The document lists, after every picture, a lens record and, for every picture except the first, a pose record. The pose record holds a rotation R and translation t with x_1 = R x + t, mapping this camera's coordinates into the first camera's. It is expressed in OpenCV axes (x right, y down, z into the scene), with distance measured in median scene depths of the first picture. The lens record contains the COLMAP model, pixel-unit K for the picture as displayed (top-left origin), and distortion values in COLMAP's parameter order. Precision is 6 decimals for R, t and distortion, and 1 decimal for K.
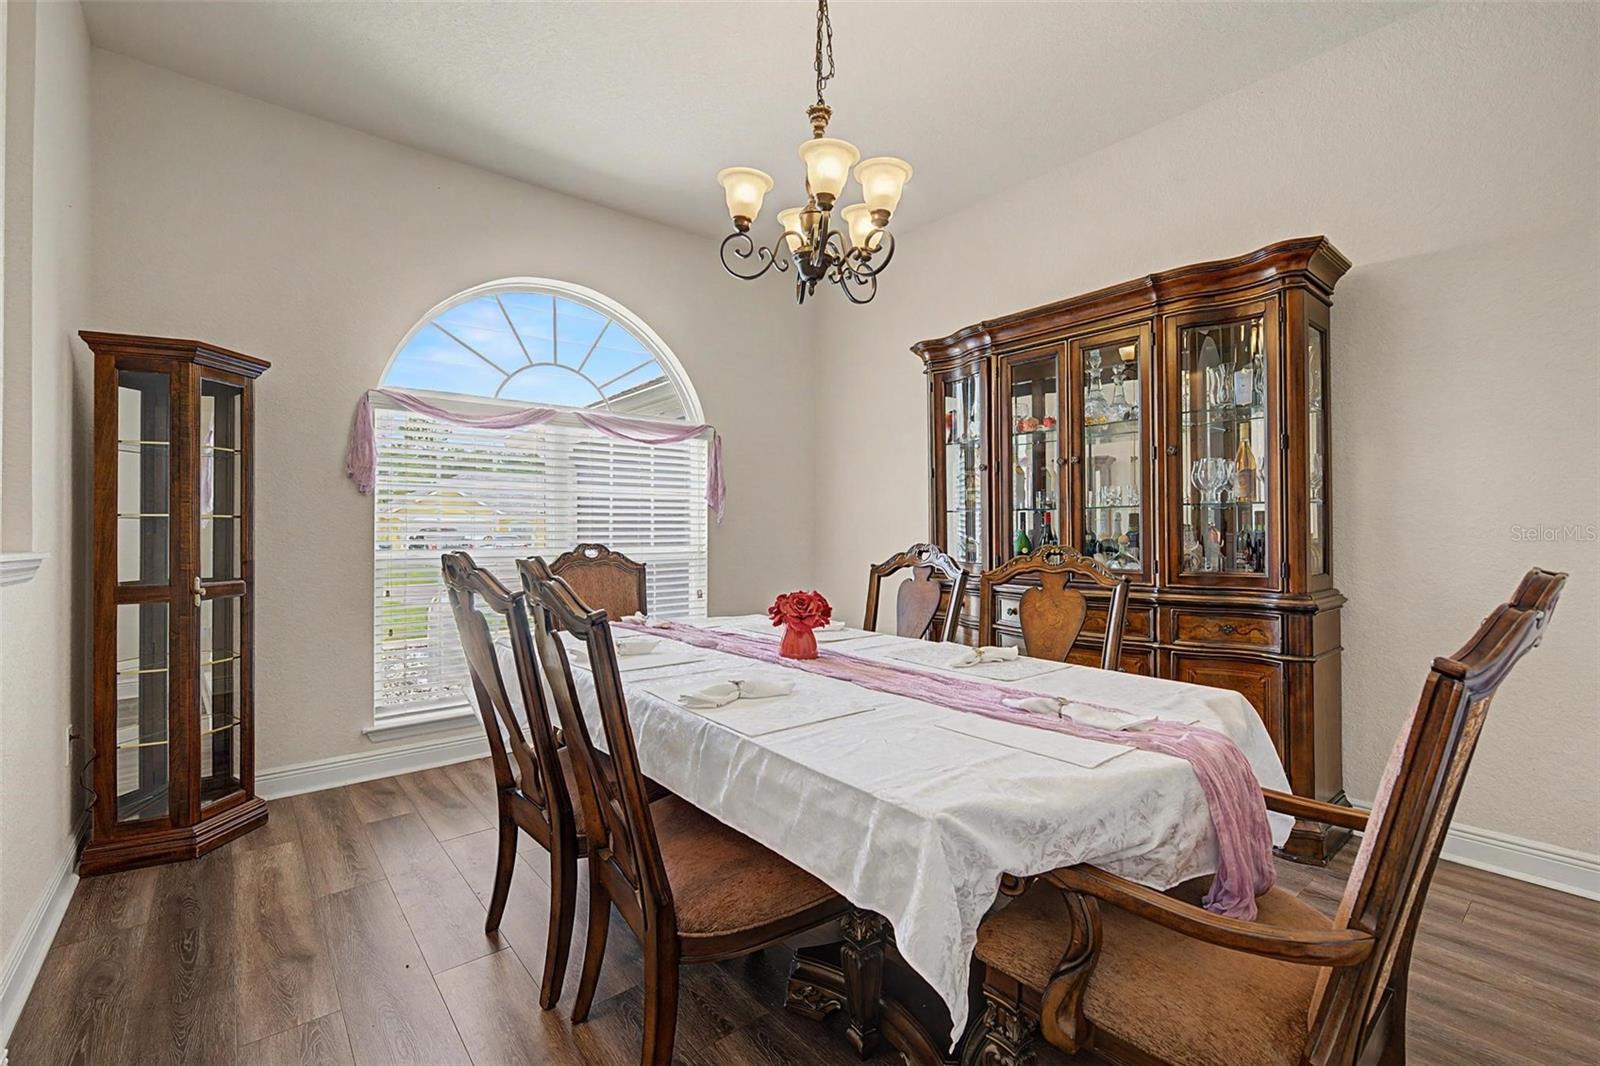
lens RADIAL K [[692.5, 0, 799.3], [0, 692.5, 526.9], [0, 0, 1]] dist [0.004258, 0.000003]
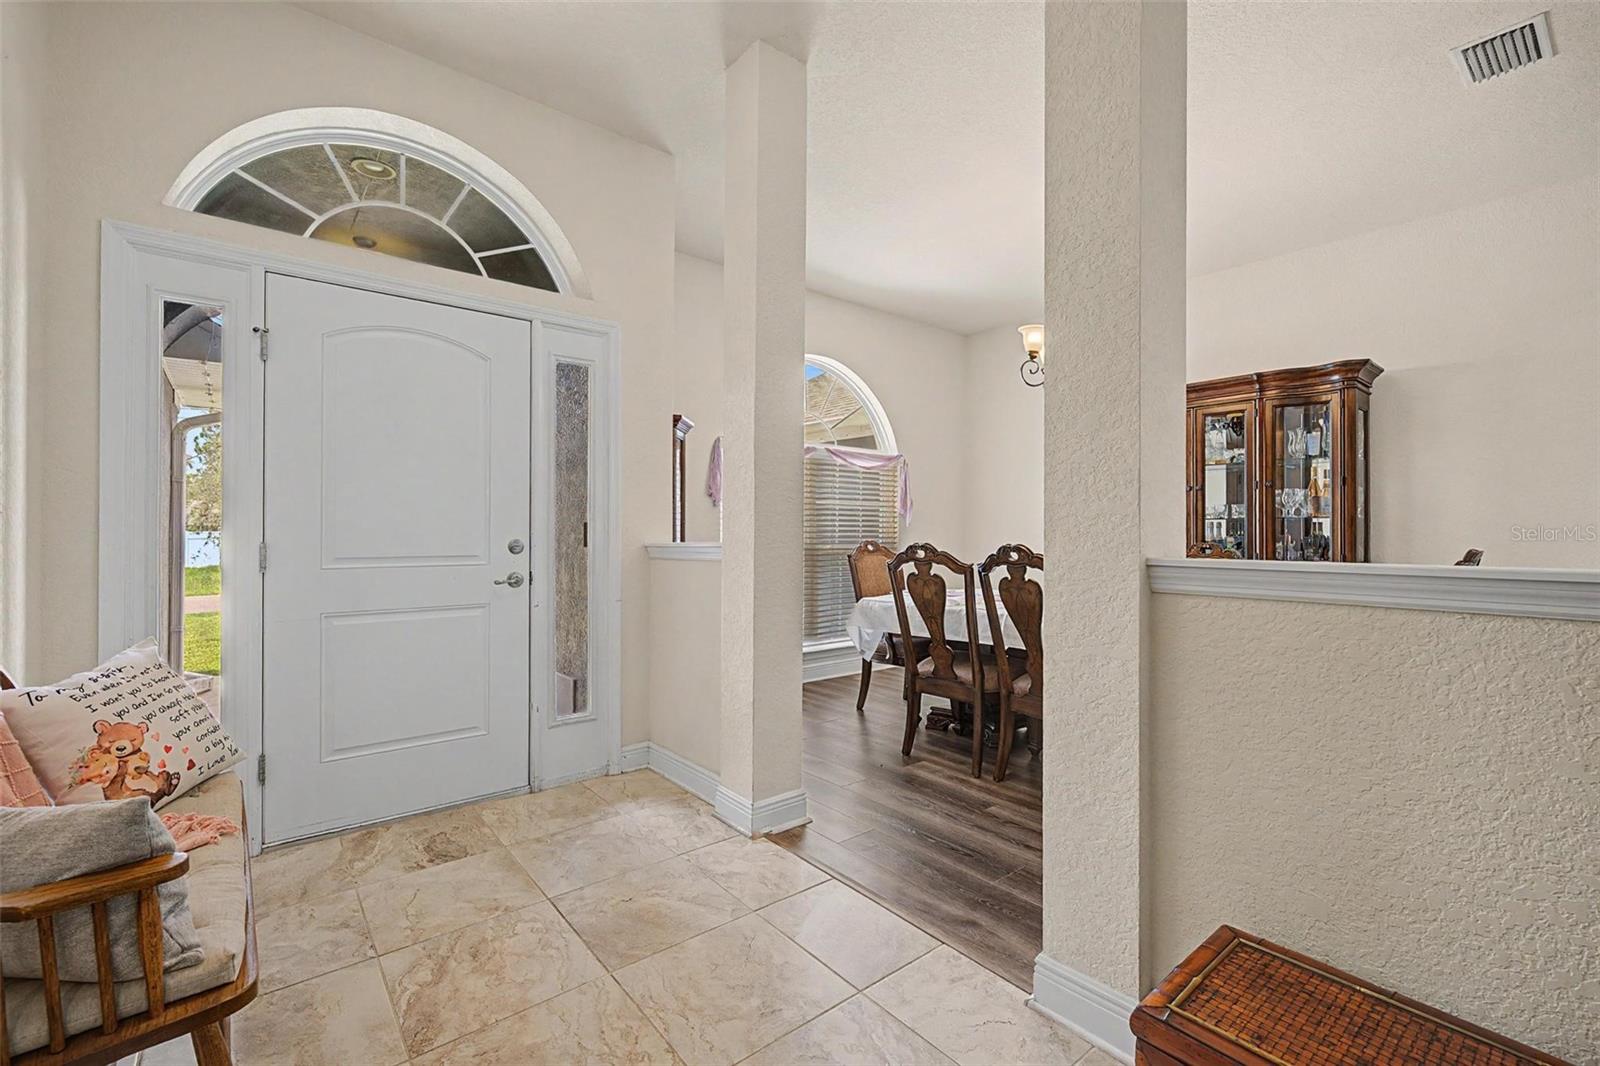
lens RADIAL K [[692.5, 0, 800.4], [0, 692.5, 536.3], [0, 0, 1]] dist [0.004258, 0.000003]
pose [[0.999984, 0.005382, -0.001909, -0.536740], [-0.005362, 0.999935, 0.010064, 0.000192], [0.001963, -0.010054, 0.999948, -0.599235]]
